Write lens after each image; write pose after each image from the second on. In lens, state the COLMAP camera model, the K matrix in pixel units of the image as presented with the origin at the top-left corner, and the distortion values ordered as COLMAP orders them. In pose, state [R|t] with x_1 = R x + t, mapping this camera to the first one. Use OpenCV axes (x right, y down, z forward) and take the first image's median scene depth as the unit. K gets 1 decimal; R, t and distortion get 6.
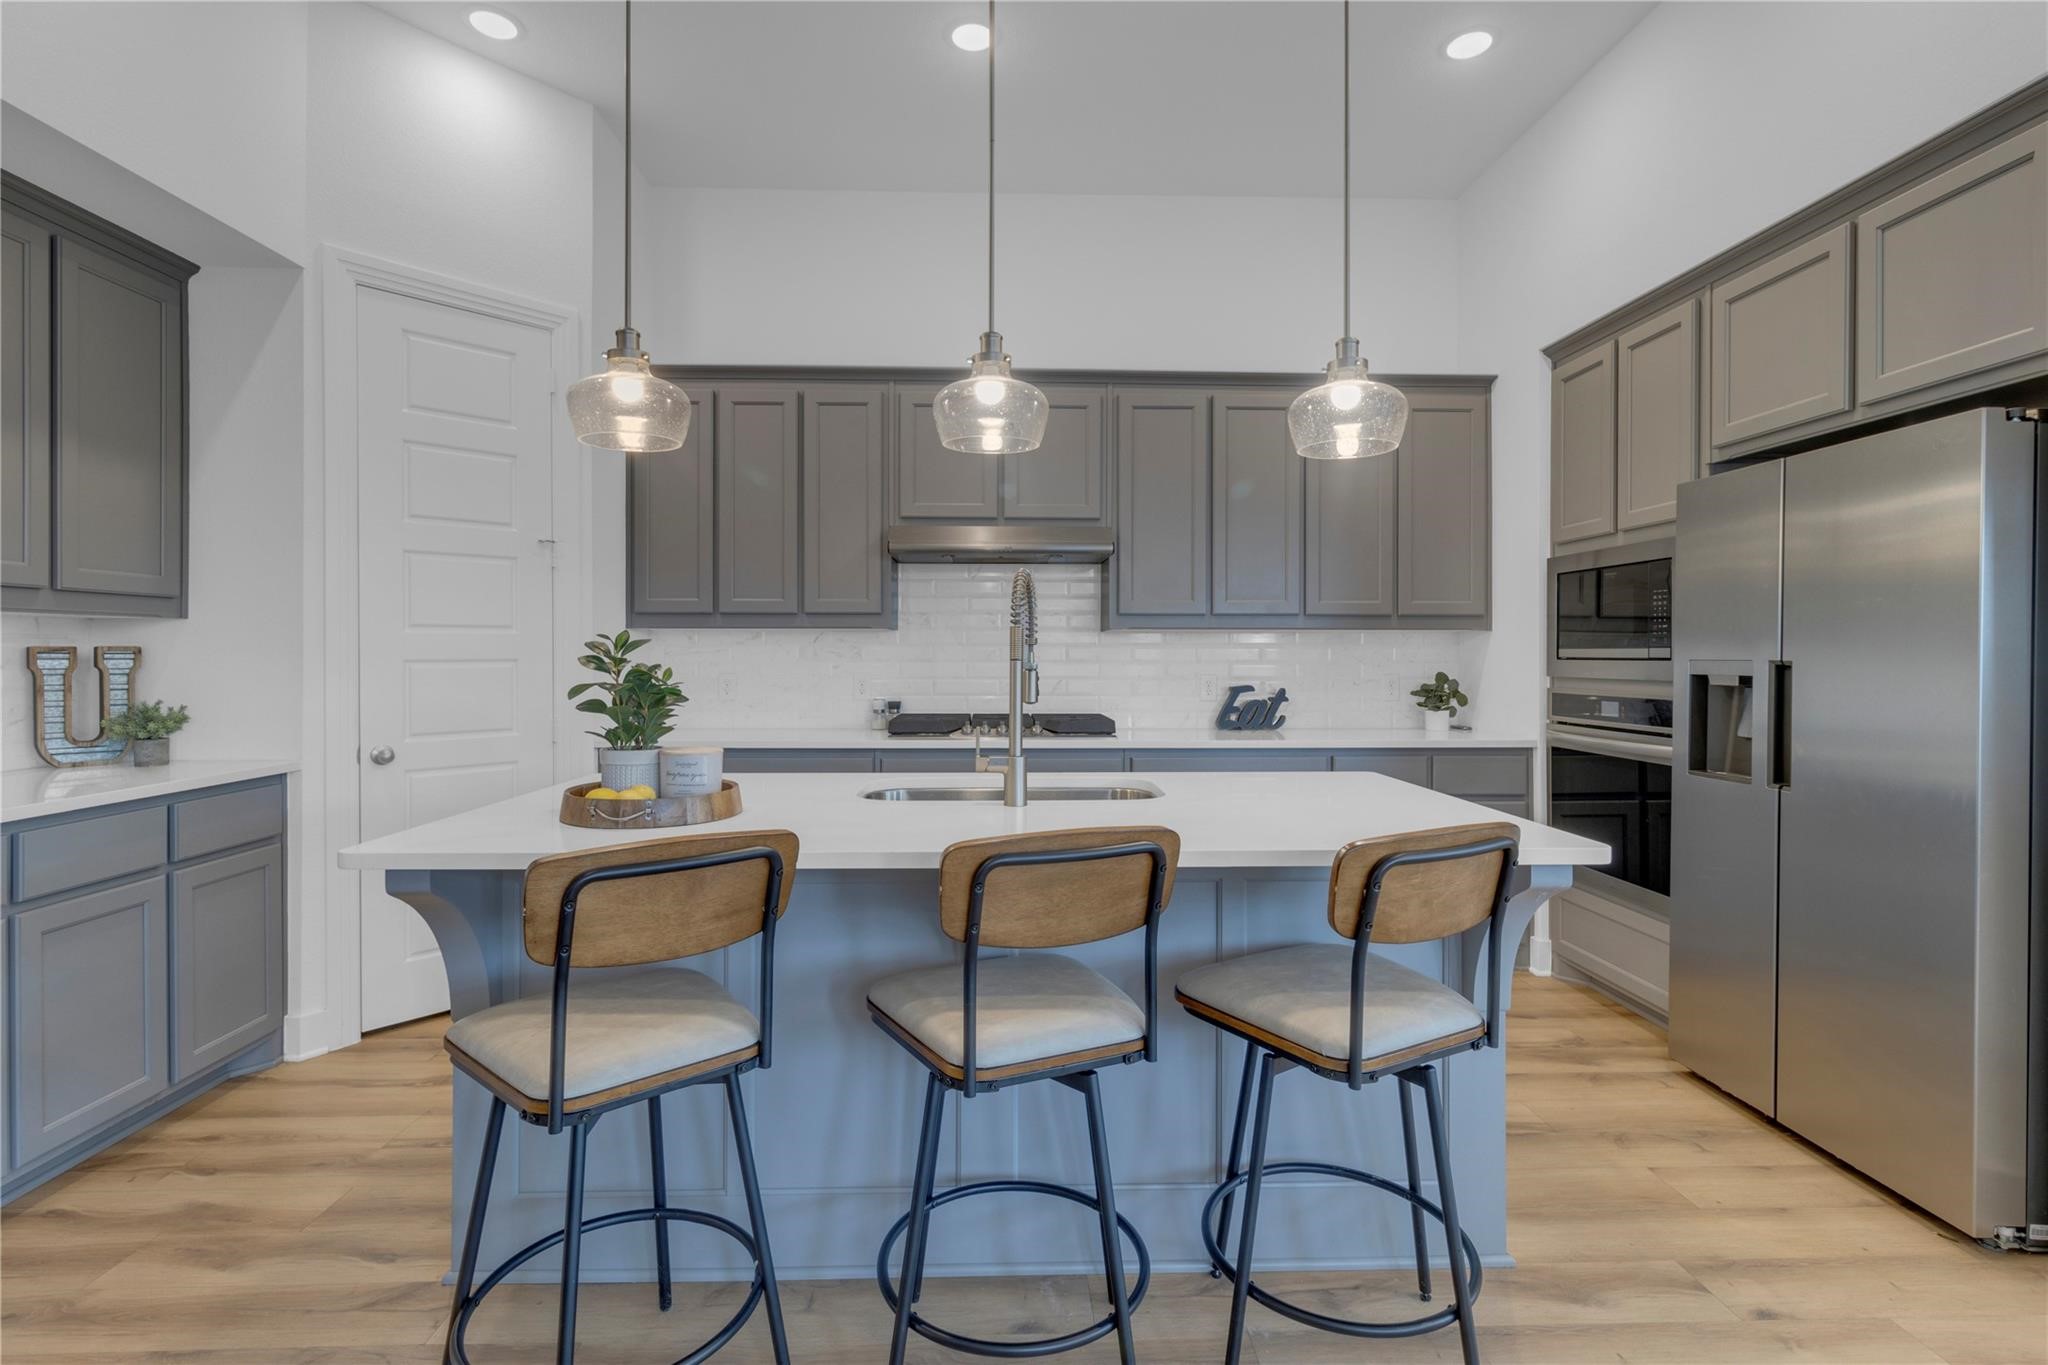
lens RADIAL K [[973.6, 0, 1021.5], [0, 973.6, 657.6], [0, 0, 1]] dist [-0.000905, -0.000677]
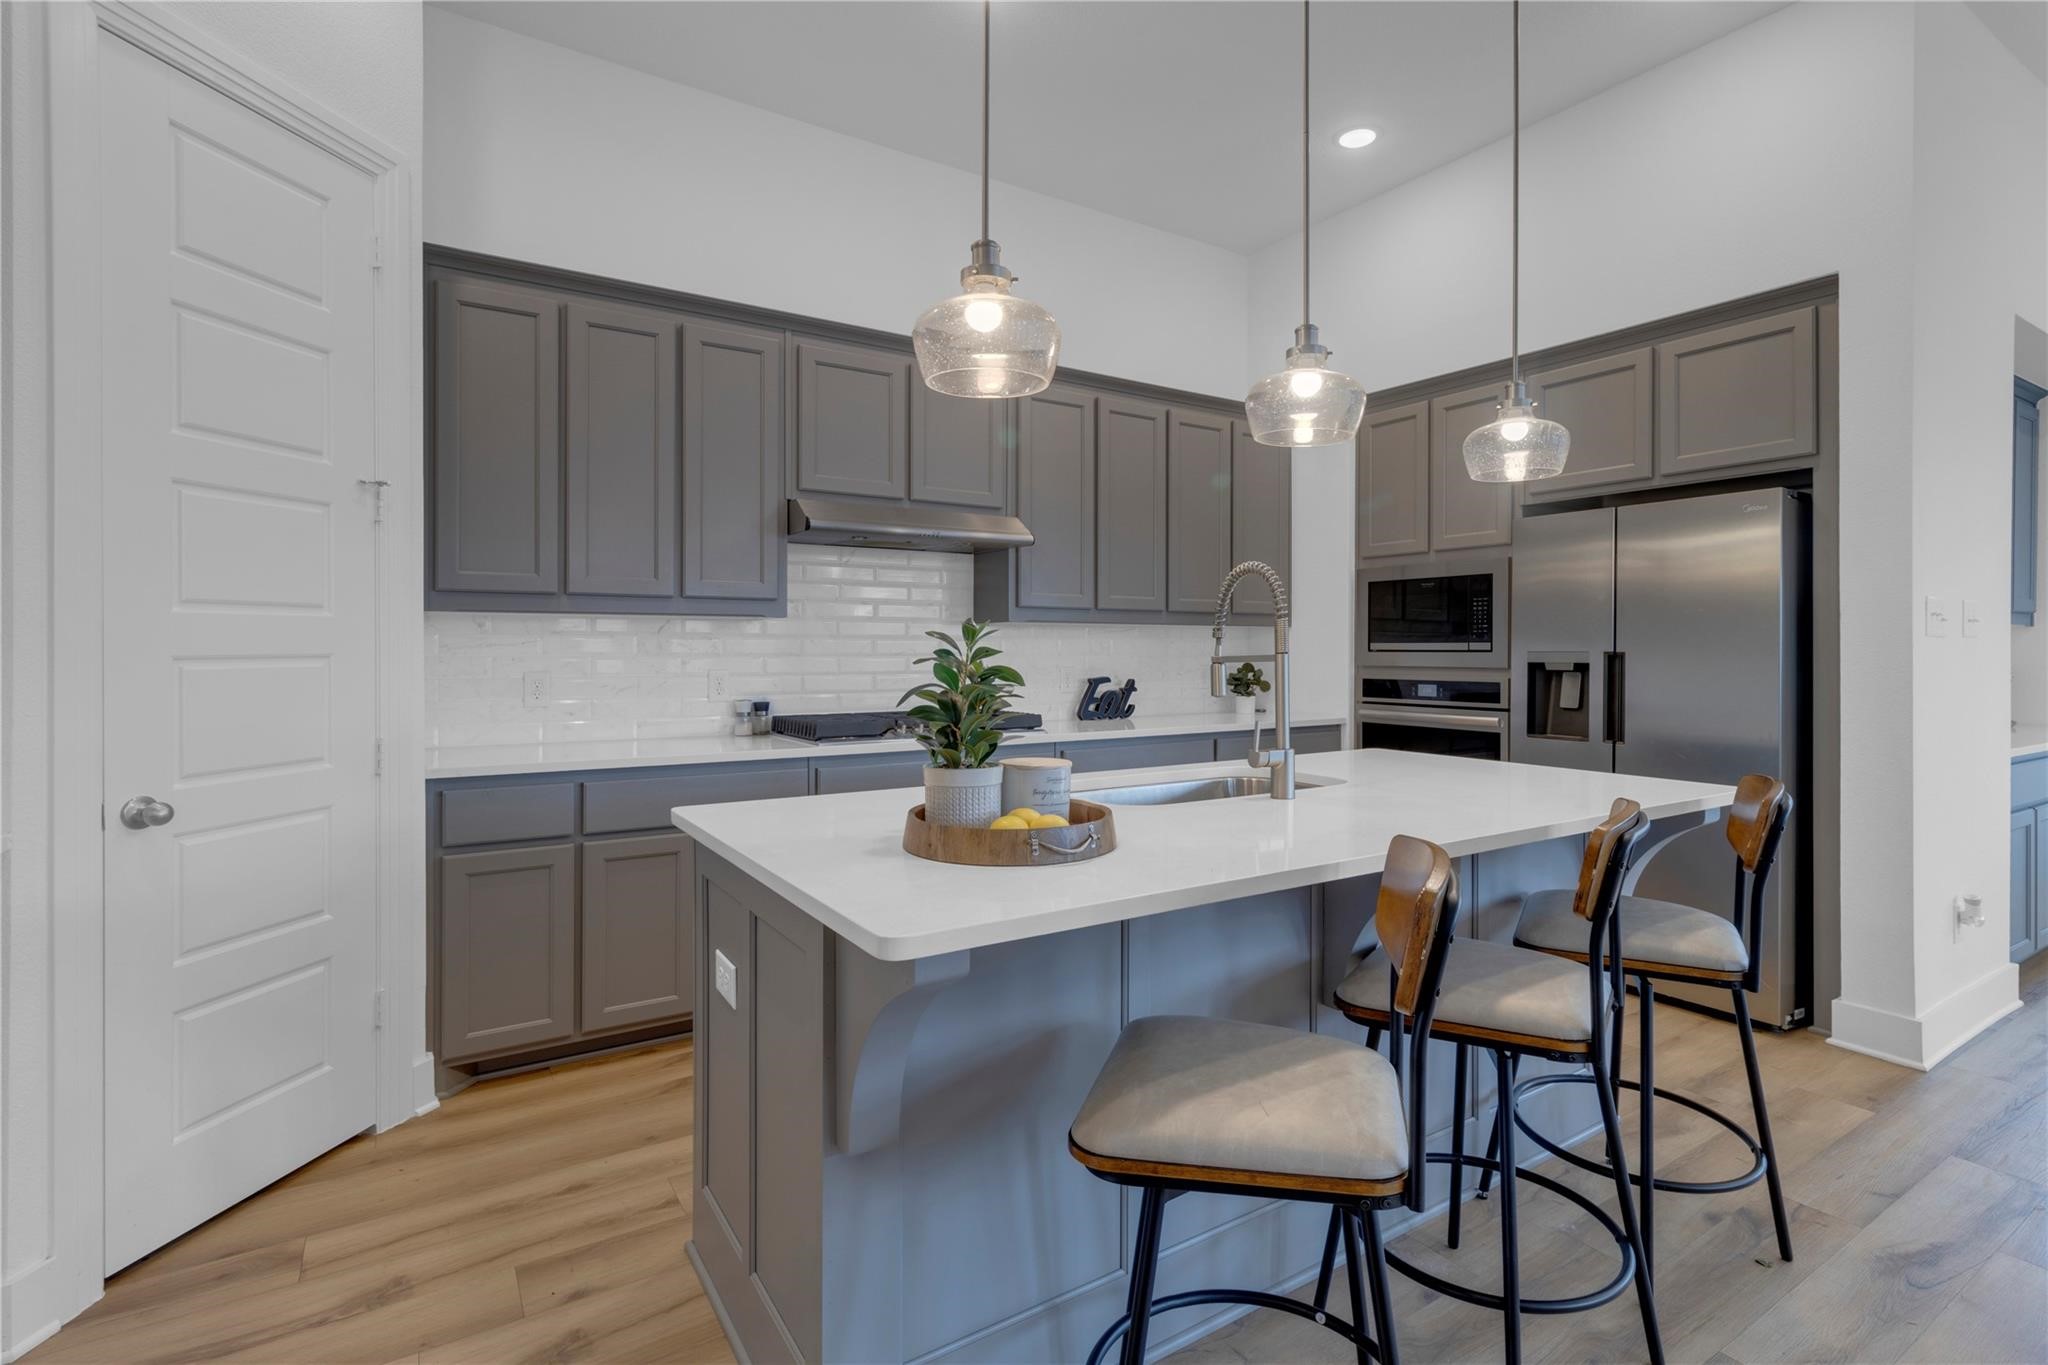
lens RADIAL K [[983.5, 0, 1034.4], [0, 983.5, 651.3], [0, 0, 1]] dist [0.009366, -0.000351]
pose [[0.848253, -0.002037, 0.529587, -0.472511], [0.001670, 0.999998, 0.001172, -0.000573], [-0.529588, -0.000109, 0.848255, 0.164094]]
